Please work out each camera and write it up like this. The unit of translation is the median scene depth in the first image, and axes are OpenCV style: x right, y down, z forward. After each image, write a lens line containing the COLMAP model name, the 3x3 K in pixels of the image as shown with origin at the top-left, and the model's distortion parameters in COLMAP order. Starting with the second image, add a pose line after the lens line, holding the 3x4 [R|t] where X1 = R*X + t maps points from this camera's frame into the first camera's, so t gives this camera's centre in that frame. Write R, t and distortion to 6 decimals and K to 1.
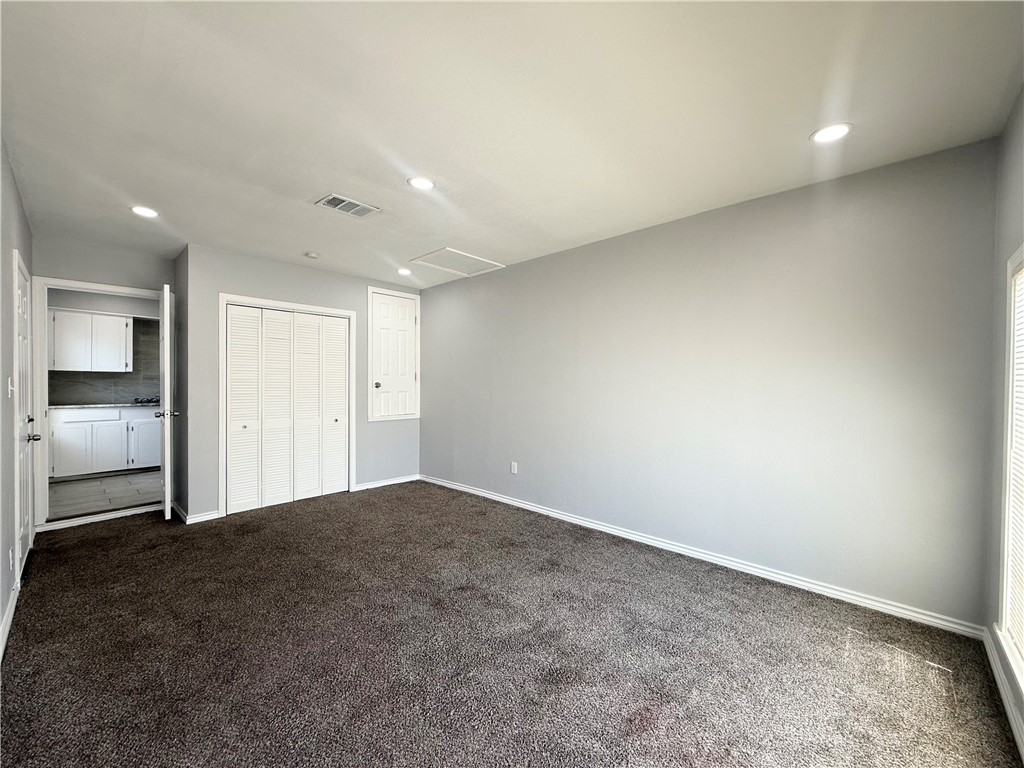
lens RADIAL K [[411.0, 0, 508.7], [0, 411.0, 385.7], [0, 0, 1]] dist [-0.002326, -0.000100]
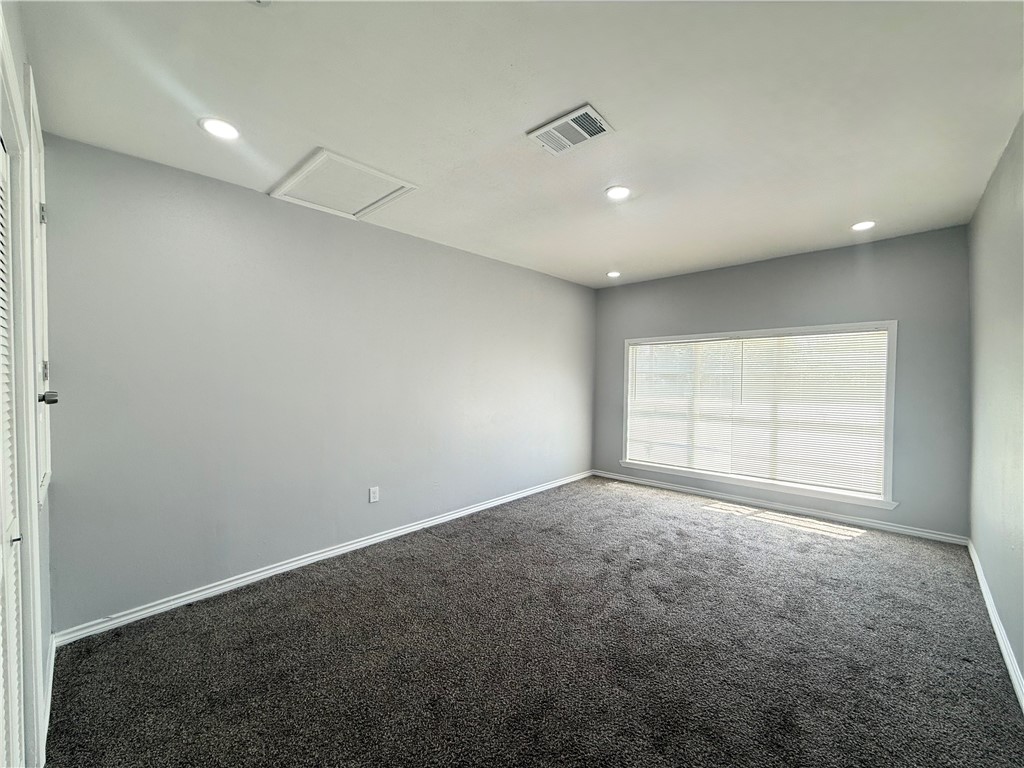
lens RADIAL K [[411.0, 0, 508.7], [0, 411.0, 385.7], [0, 0, 1]] dist [-0.002326, -0.000100]
pose [[0.002425, -0.025597, 0.999669, -1.107155], [0.007967, 0.999641, 0.025577, -0.027198], [-0.999965, 0.007902, 0.002628, 1.117311]]
